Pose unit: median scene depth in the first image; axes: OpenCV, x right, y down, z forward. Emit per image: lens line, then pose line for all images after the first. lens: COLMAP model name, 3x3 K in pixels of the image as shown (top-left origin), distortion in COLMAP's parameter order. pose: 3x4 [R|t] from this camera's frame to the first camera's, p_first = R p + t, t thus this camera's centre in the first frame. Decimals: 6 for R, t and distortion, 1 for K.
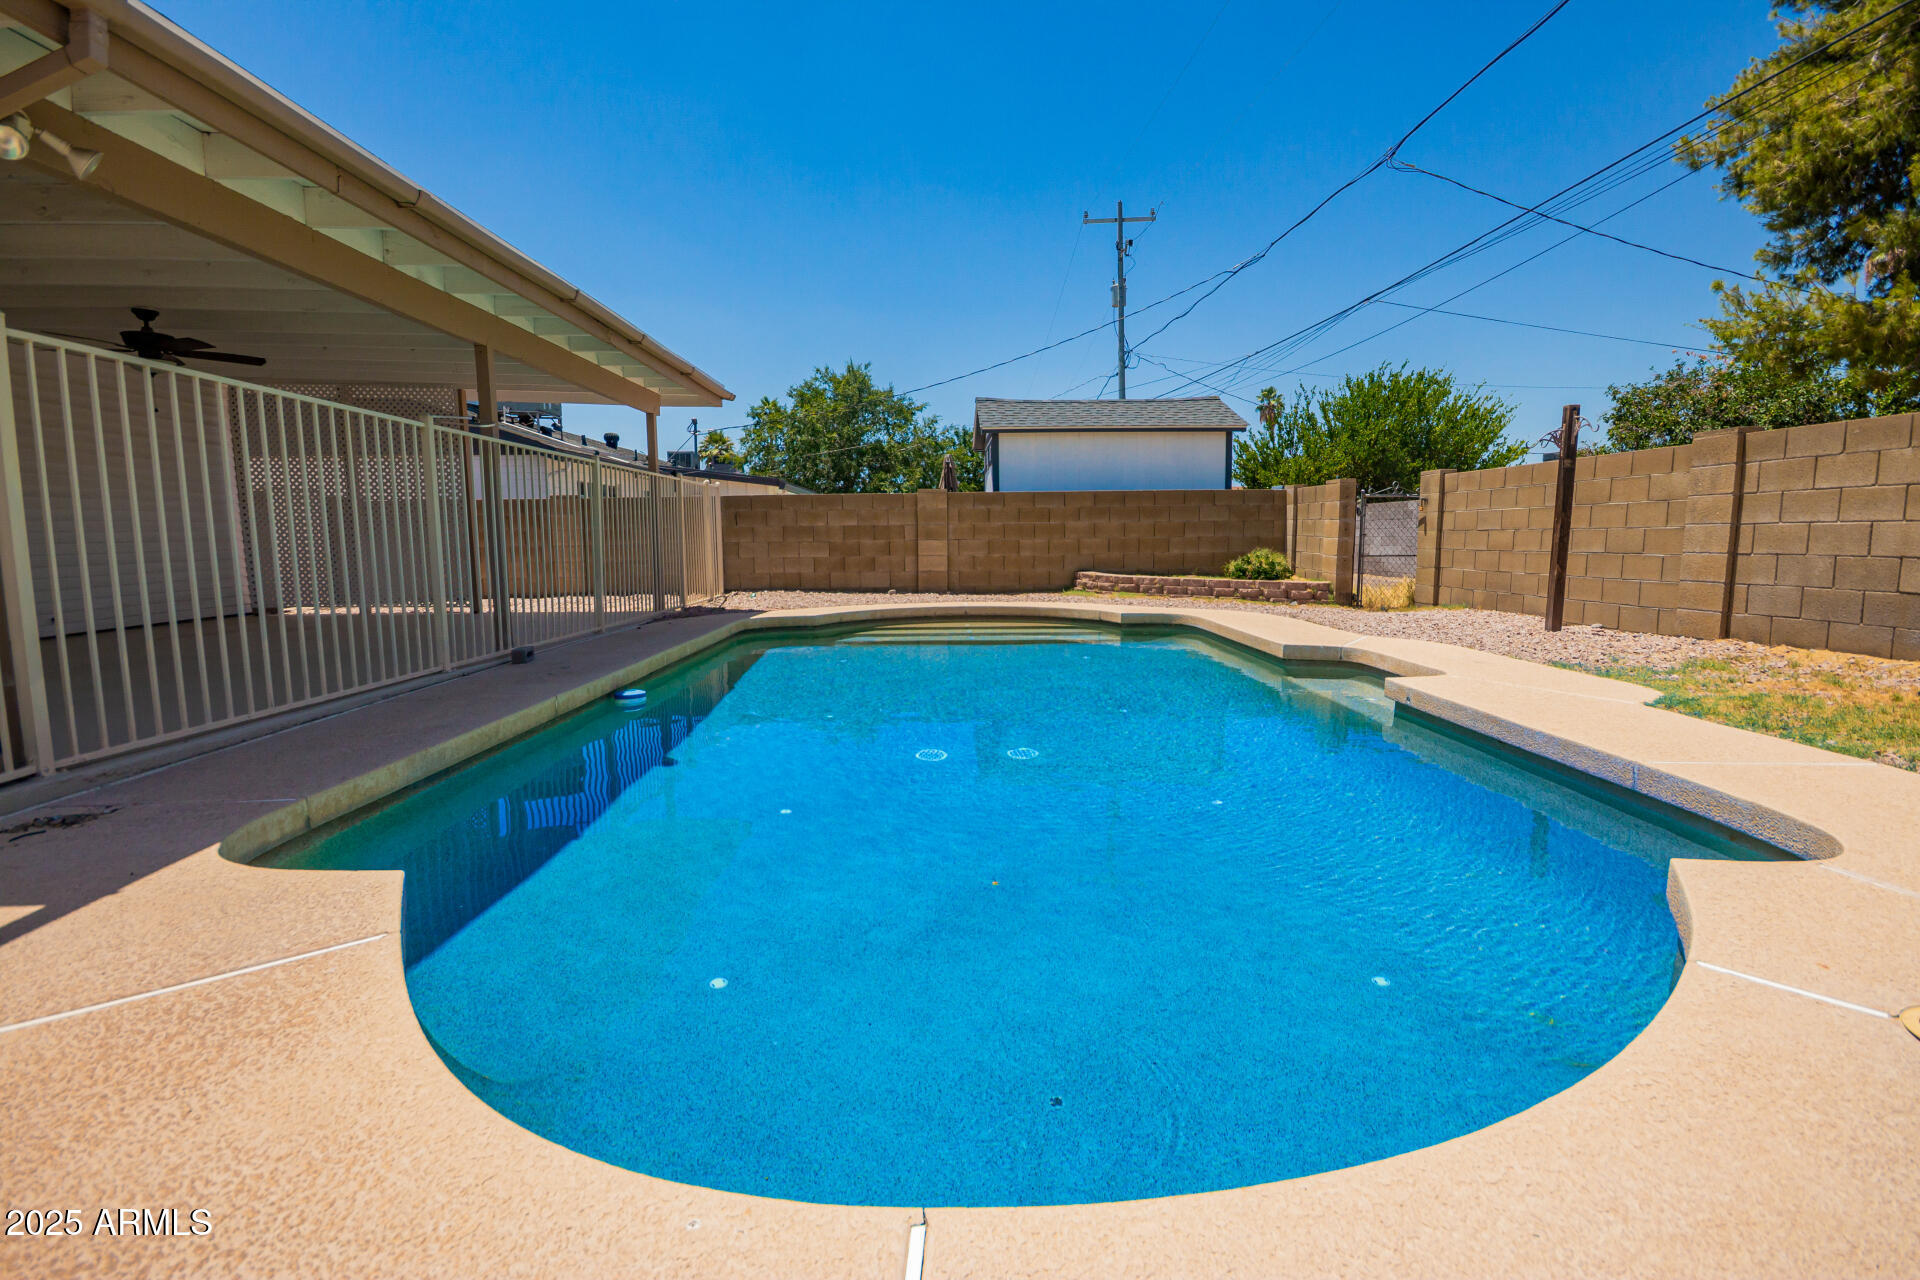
lens RADIAL K [[892.6, 0, 977.8], [0, 892.6, 633.5], [0, 0, 1]] dist [-0.002485, -0.002564]
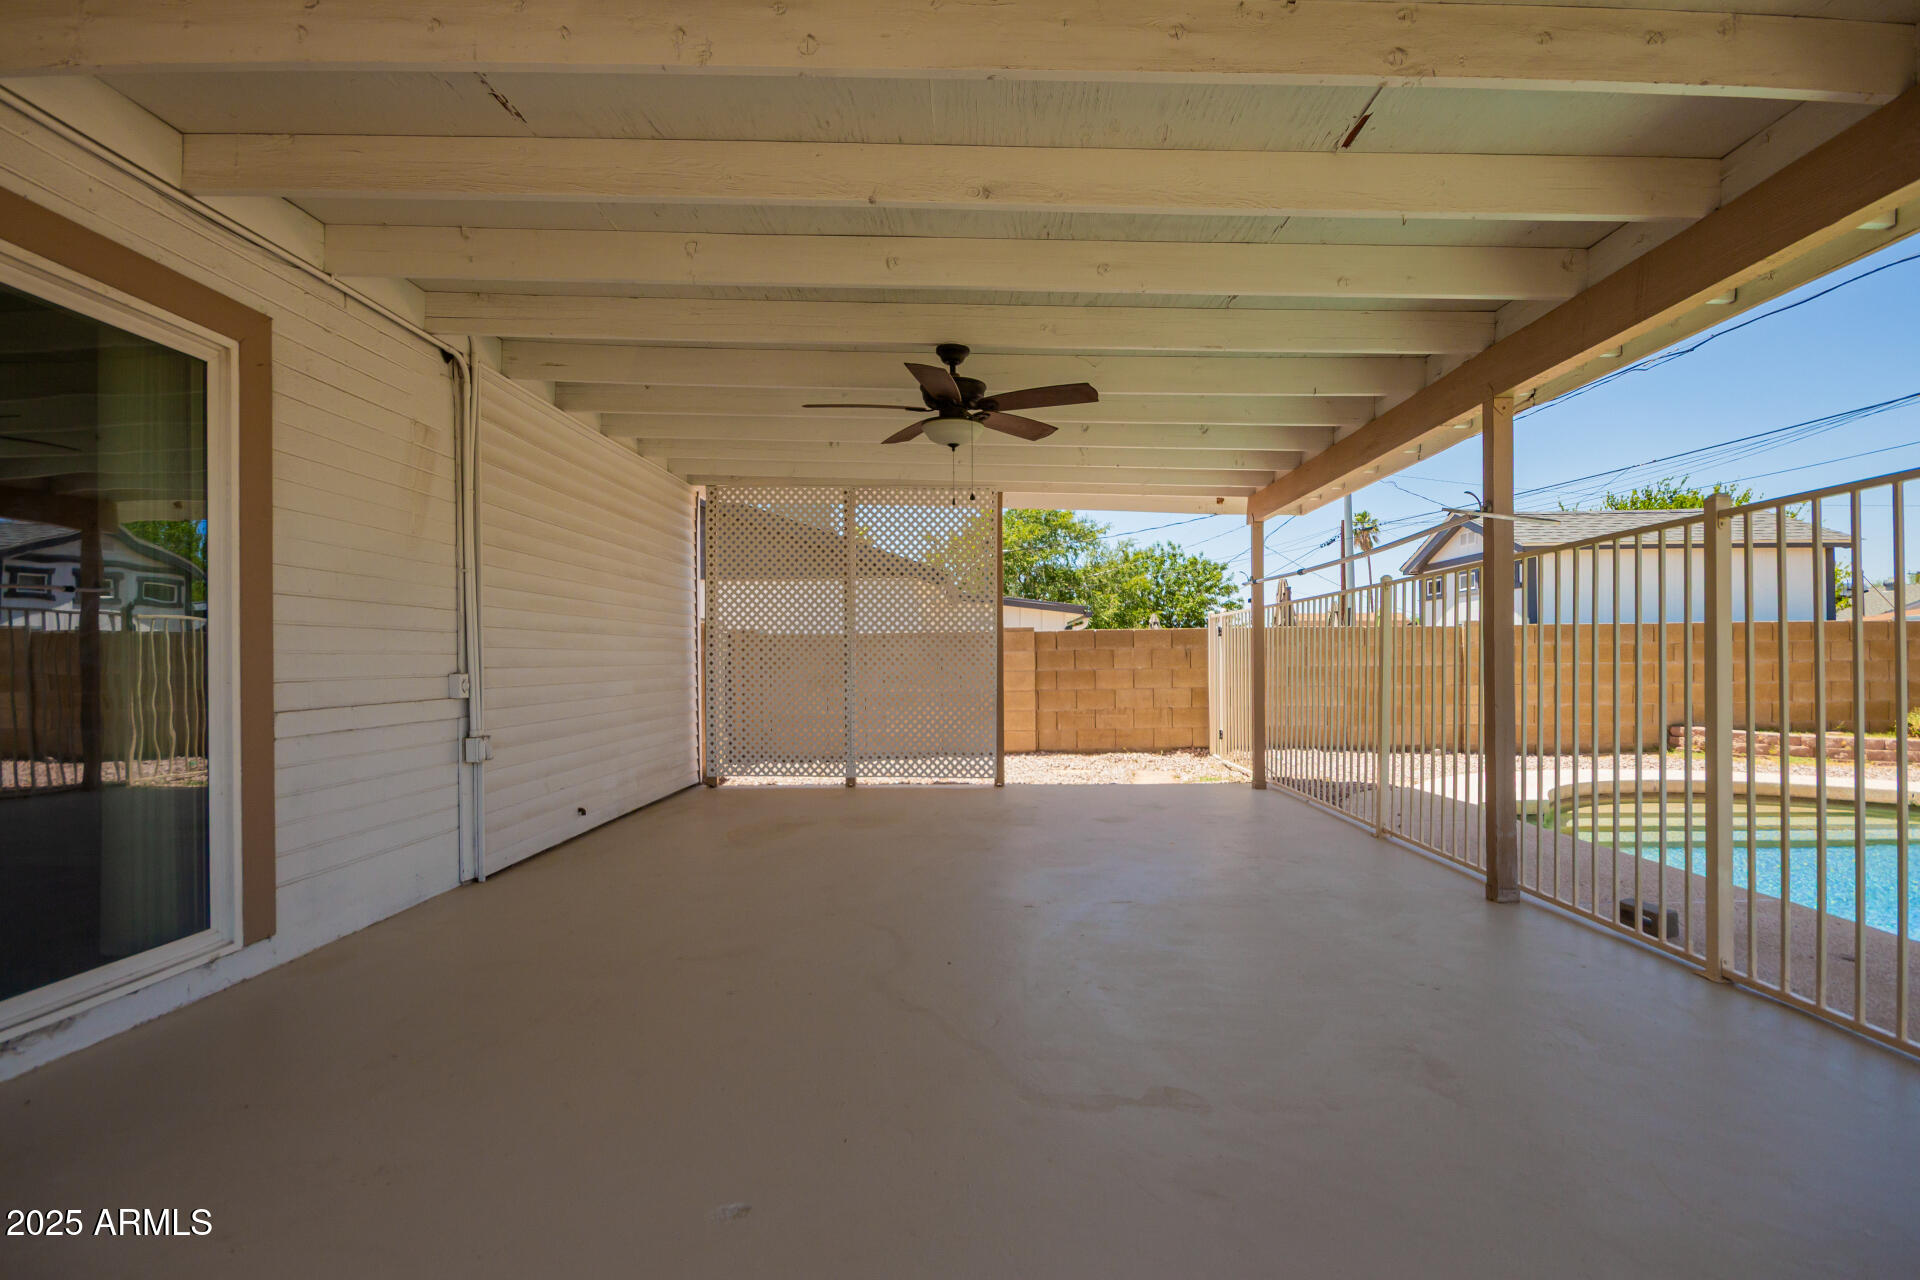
lens RADIAL K [[892.6, 0, 959.7], [0, 892.6, 658.4], [0, 0, 1]] dist [-0.002485, -0.002564]
pose [[0.998850, 0.001810, -0.047915, -0.518509], [-0.007096, 0.993864, -0.110384, -0.042656], [0.047421, 0.110597, 0.992733, 0.228025]]
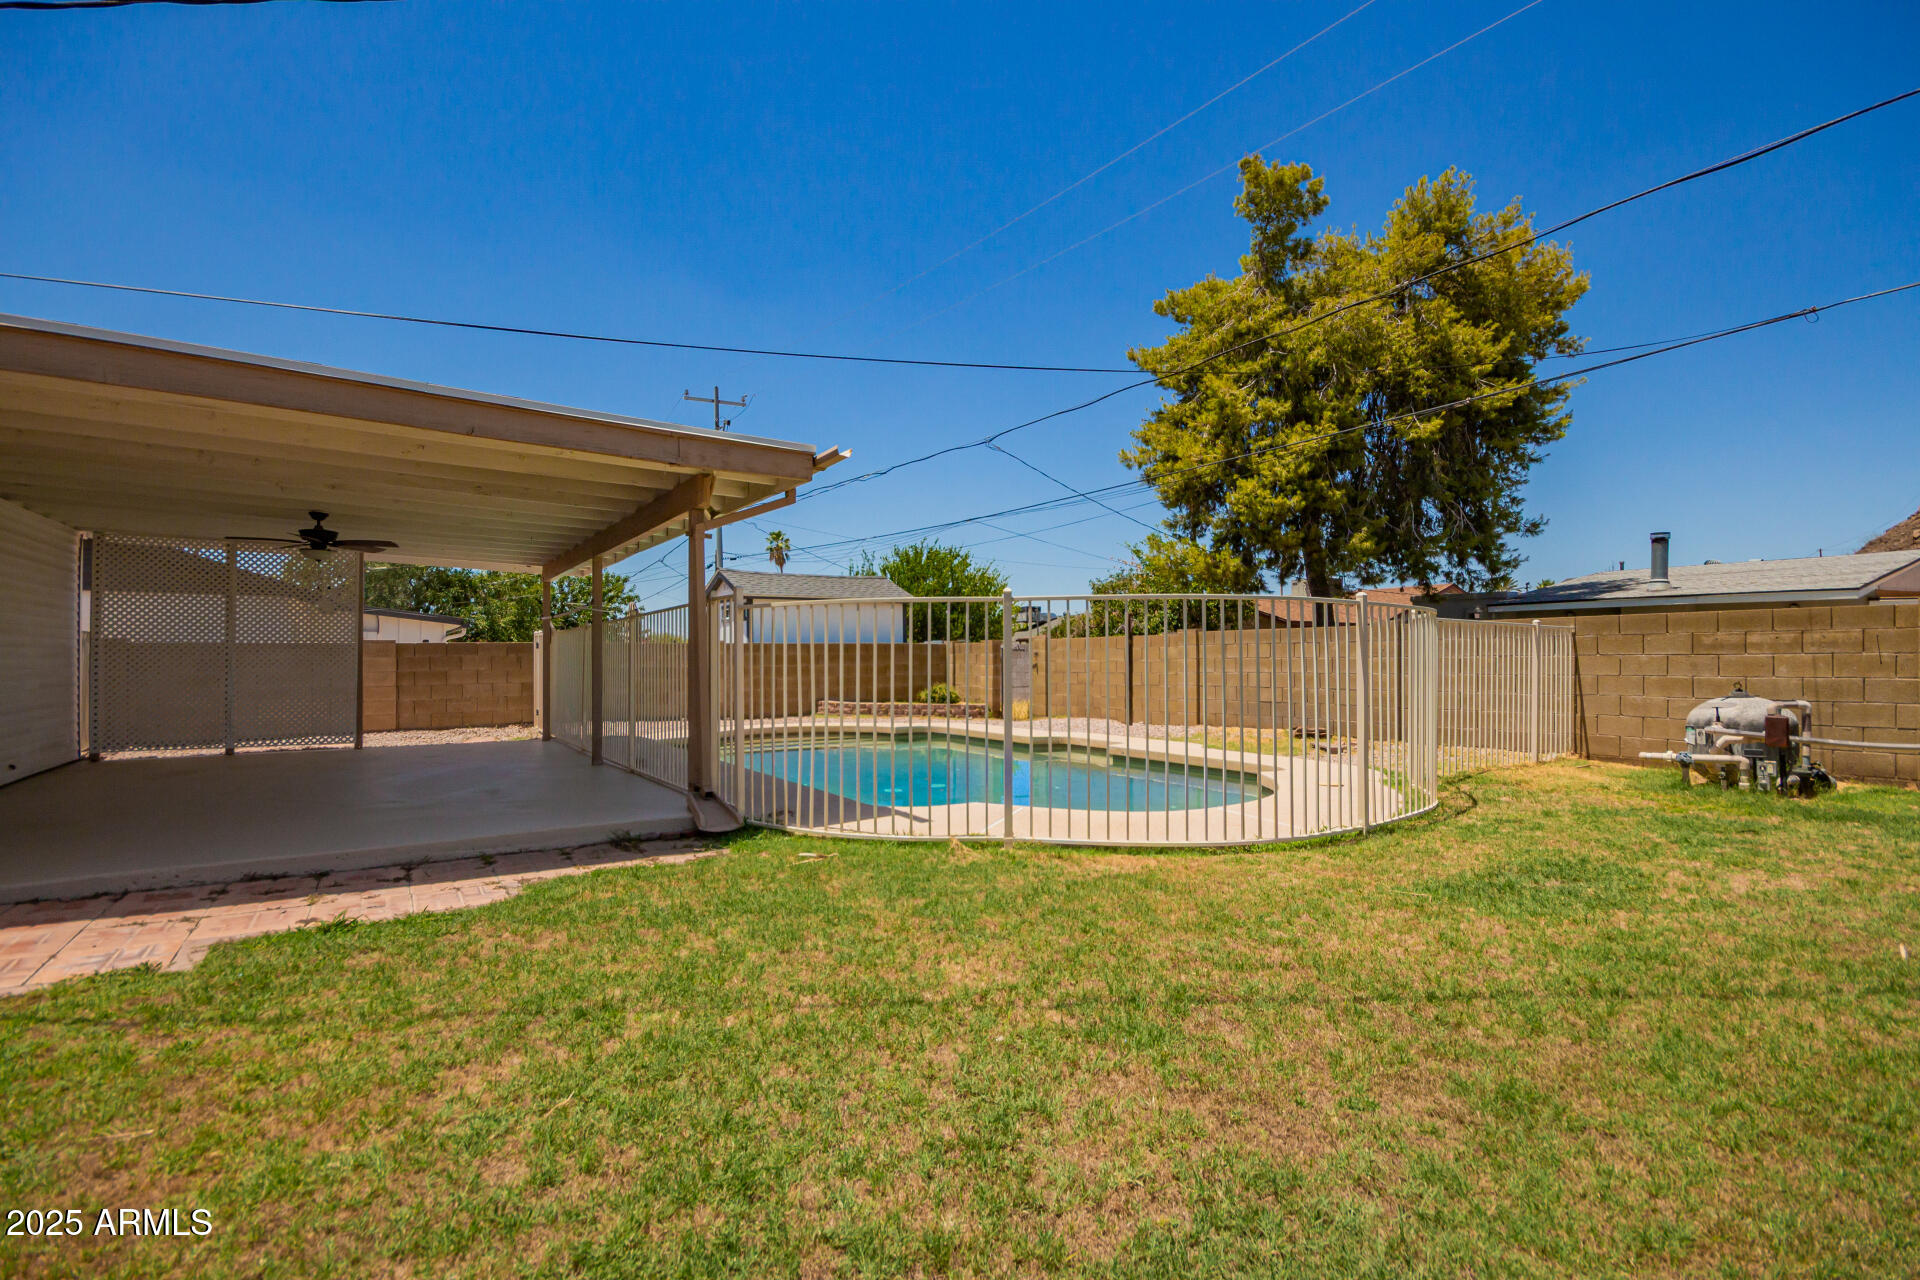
lens RADIAL K [[892.6, 0, 969.2], [0, 892.6, 645.1], [0, 0, 1]] dist [-0.002485, -0.002564]
pose [[0.845343, 0.012962, 0.534067, -0.475909], [0.055134, 0.992251, -0.111349, 0.013906], [-0.531372, 0.123573, 0.838077, -0.327530]]
